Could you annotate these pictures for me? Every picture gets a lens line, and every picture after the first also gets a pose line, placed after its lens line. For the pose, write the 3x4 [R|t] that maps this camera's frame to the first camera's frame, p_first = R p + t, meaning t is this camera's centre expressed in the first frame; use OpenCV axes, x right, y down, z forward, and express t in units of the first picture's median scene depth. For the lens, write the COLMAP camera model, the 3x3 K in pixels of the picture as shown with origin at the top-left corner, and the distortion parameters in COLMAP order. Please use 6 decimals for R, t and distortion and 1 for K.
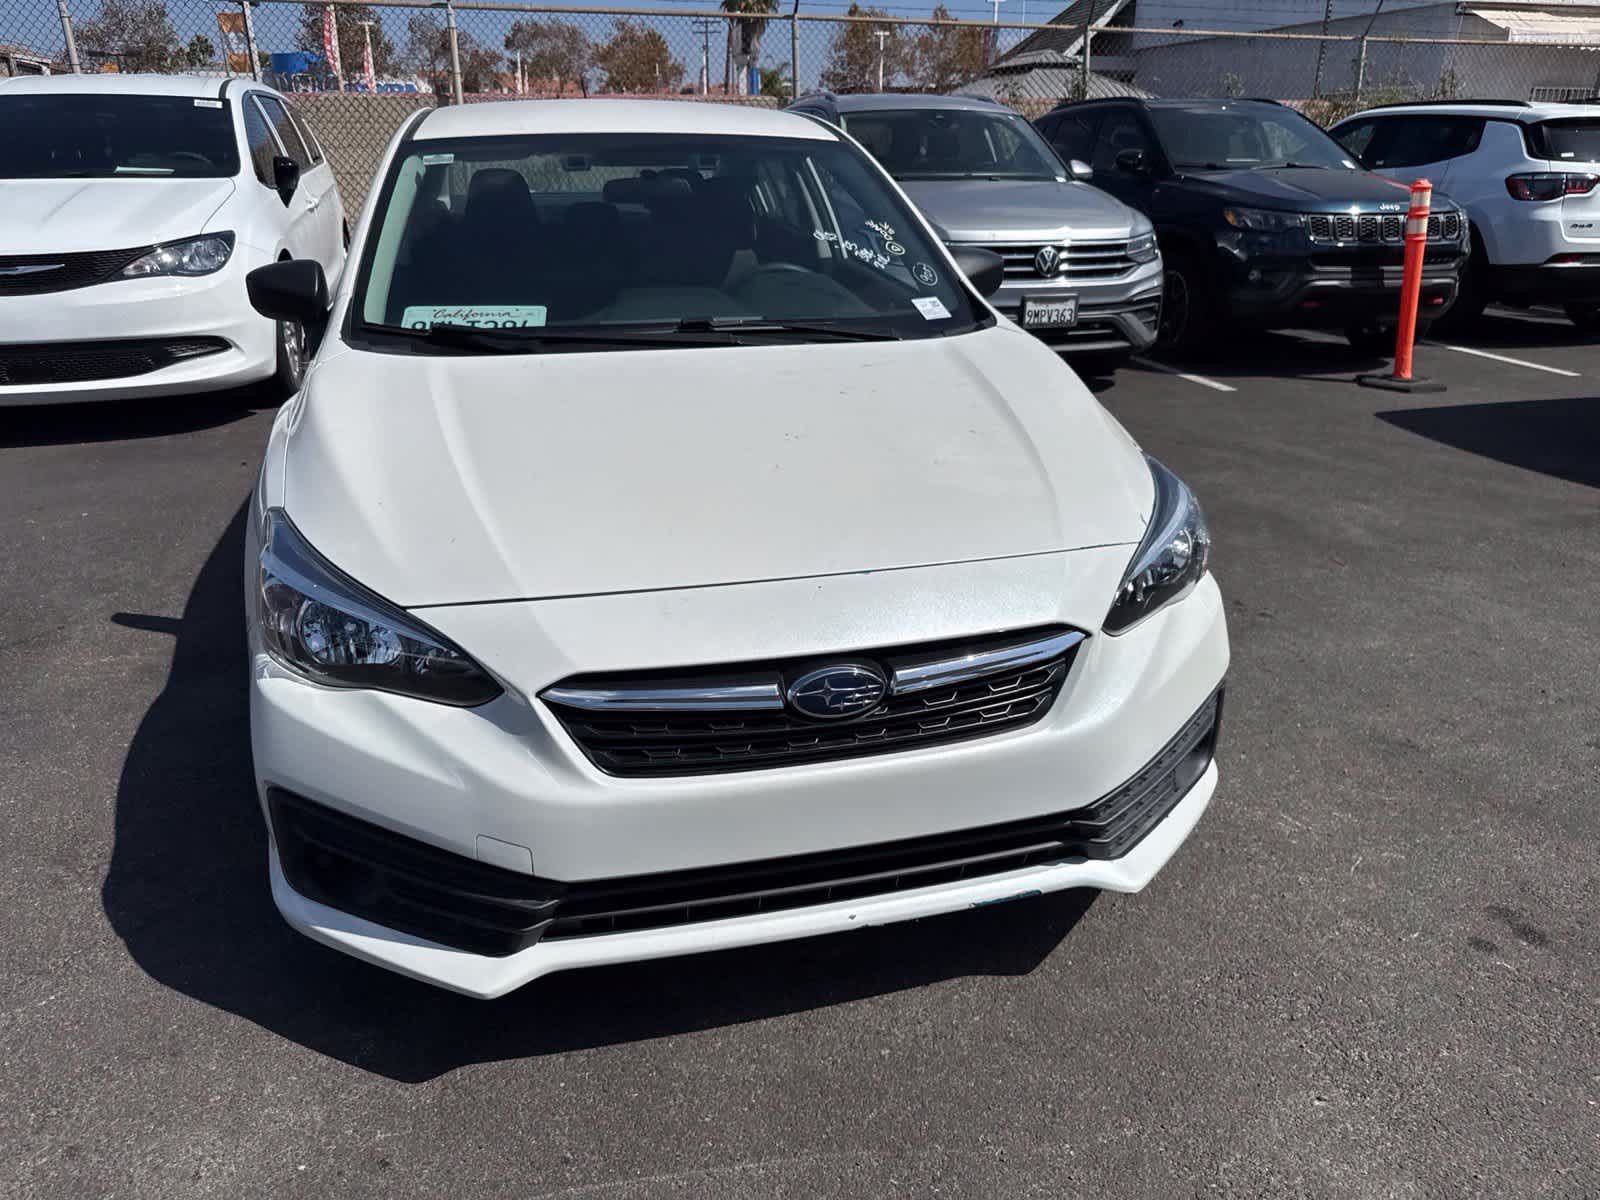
lens RADIAL K [[1134.8, 0, 785.2], [0, 1134.8, 599.7], [0, 0, 1]] dist [0.003812, -0.009974]
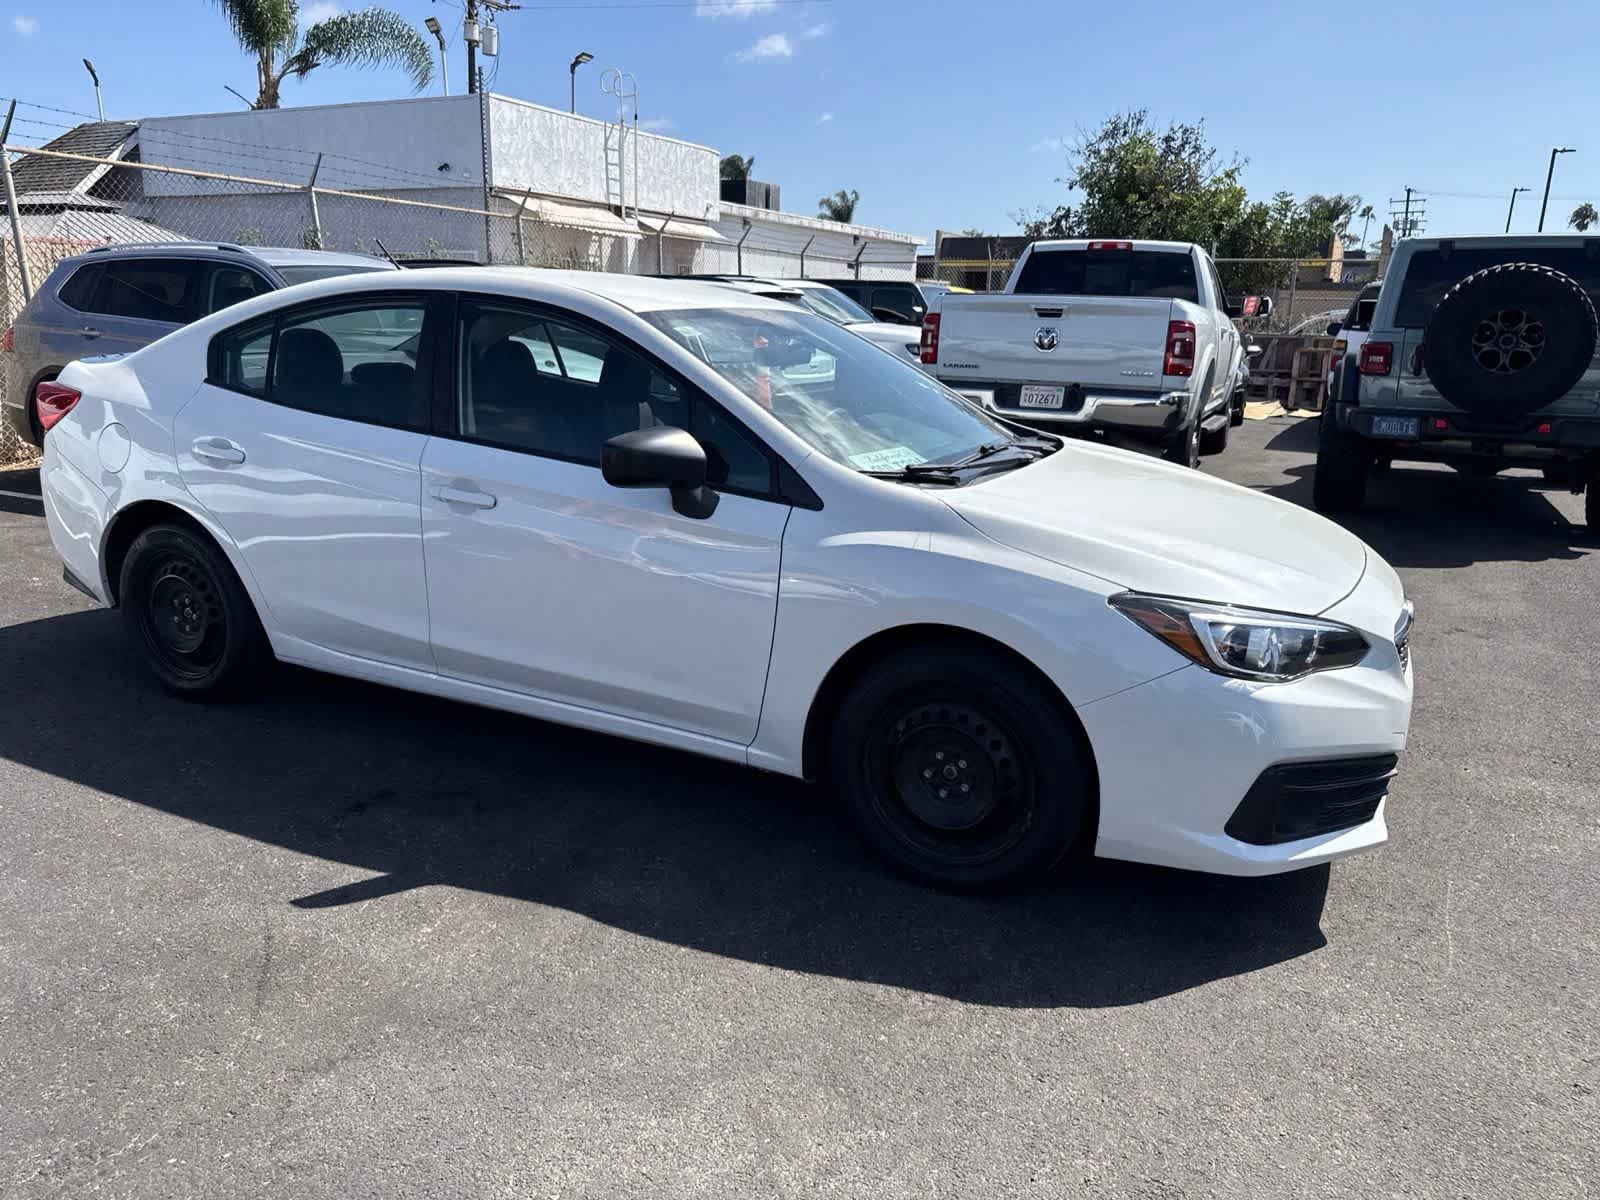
lens RADIAL K [[1125.2, 0, 802.7], [0, 1125.2, 594.6], [0, 0, 1]] dist [0.028135, -0.034568]
pose [[0.640480, -0.175389, 0.747679, -0.473463], [0.263593, 0.964634, 0.000481, -0.051069], [-0.721321, 0.196775, 0.664060, 0.113012]]
